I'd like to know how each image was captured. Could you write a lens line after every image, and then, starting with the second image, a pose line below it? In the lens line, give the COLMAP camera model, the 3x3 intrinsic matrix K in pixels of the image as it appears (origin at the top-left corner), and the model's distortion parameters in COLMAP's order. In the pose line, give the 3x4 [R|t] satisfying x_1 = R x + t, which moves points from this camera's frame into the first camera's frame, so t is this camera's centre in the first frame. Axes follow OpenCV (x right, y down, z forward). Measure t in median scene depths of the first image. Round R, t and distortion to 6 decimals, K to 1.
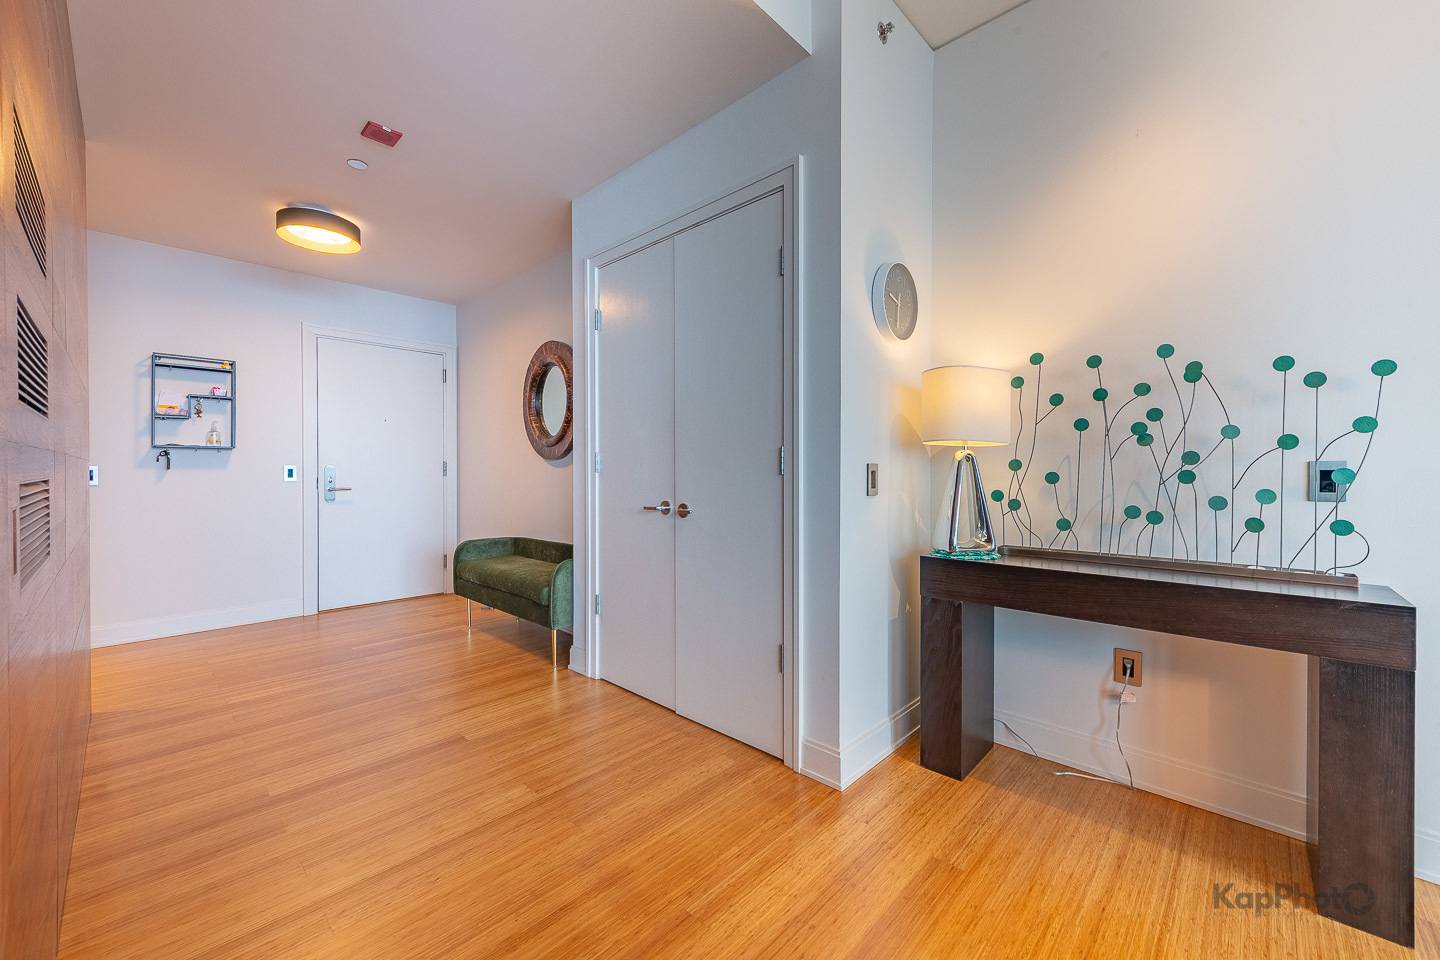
lens RADIAL K [[574.6, 0, 758.9], [0, 574.6, 474.4], [0, 0, 1]] dist [0.006470, 0.000293]
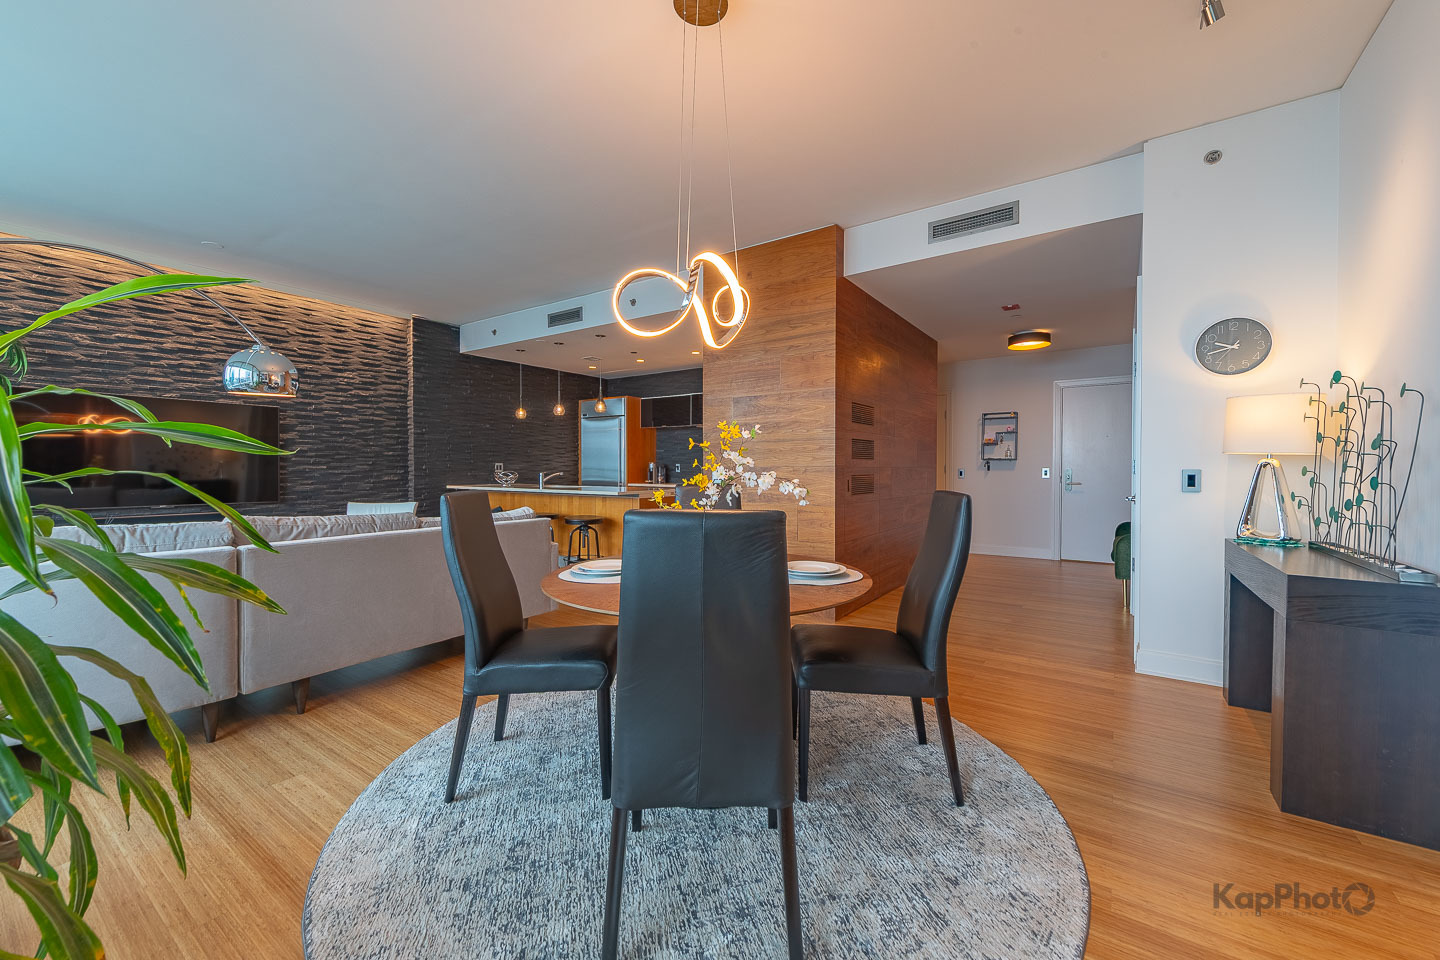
lens RADIAL K [[574.6, 0, 694.2], [0, 574.6, 477.0], [0, 0, 1]] dist [0.006470, 0.000293]
pose [[0.090487, 0.013679, -0.995804, 0.899489], [-0.006645, 0.999892, 0.013131, -0.005396], [0.995875, 0.005429, 0.090568, -0.209670]]
